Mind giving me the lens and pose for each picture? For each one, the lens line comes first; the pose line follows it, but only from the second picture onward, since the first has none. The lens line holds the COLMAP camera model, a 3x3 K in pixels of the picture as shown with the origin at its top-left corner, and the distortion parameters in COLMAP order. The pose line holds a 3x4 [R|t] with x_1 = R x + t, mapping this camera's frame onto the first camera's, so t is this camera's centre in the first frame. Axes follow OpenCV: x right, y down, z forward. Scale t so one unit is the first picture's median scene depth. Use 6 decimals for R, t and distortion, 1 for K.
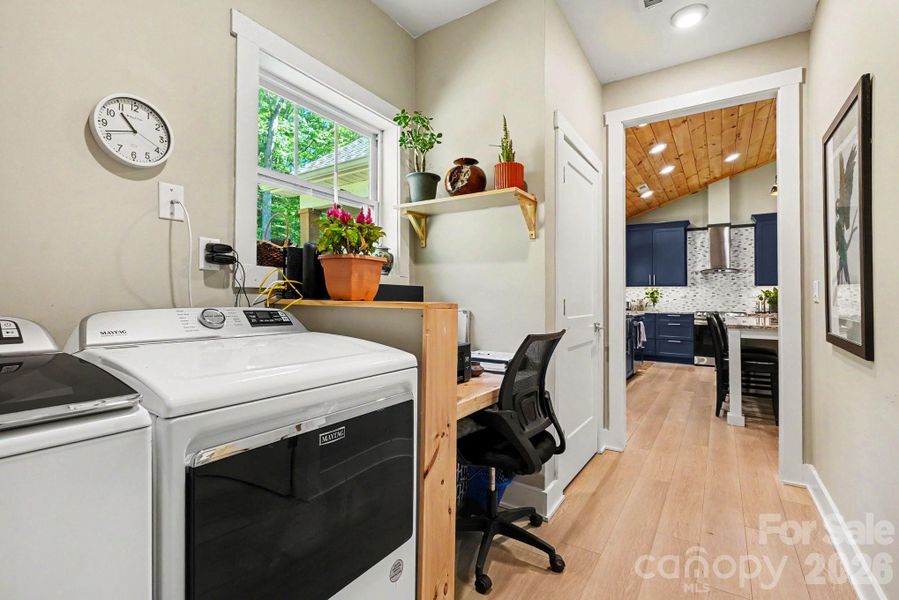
lens RADIAL K [[411.1, 0, 459.9], [0, 411.1, 279.4], [0, 0, 1]] dist [0.001267, 0.000085]
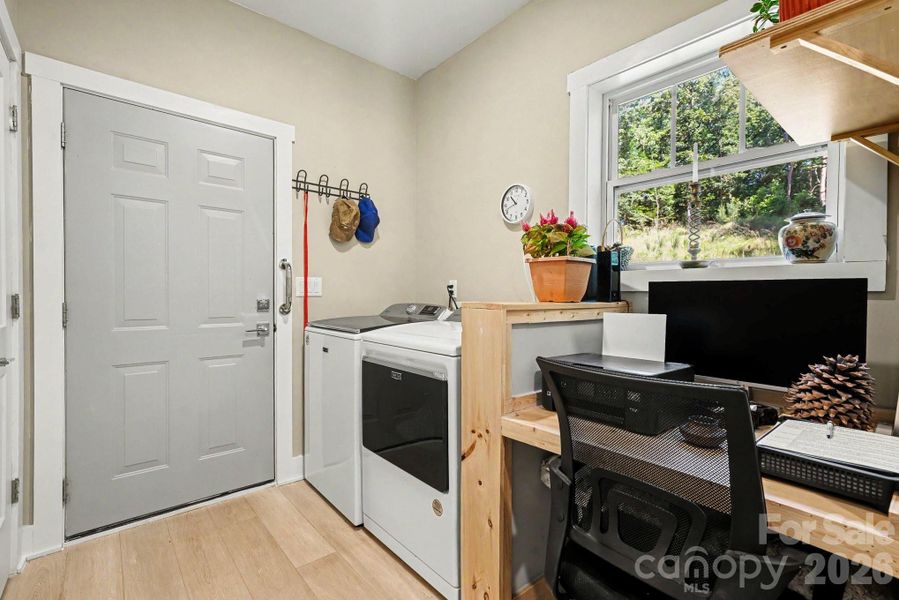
lens RADIAL K [[399.6, 0, 449.5], [0, 399.6, 300.0], [0, 0, 1]] dist [-0.002942, -0.000280]
pose [[-0.287142, -0.011399, -0.957820, 0.915628], [0.034222, 0.999169, -0.022151, 0.073889], [0.957276, -0.039138, -0.286514, 1.240253]]
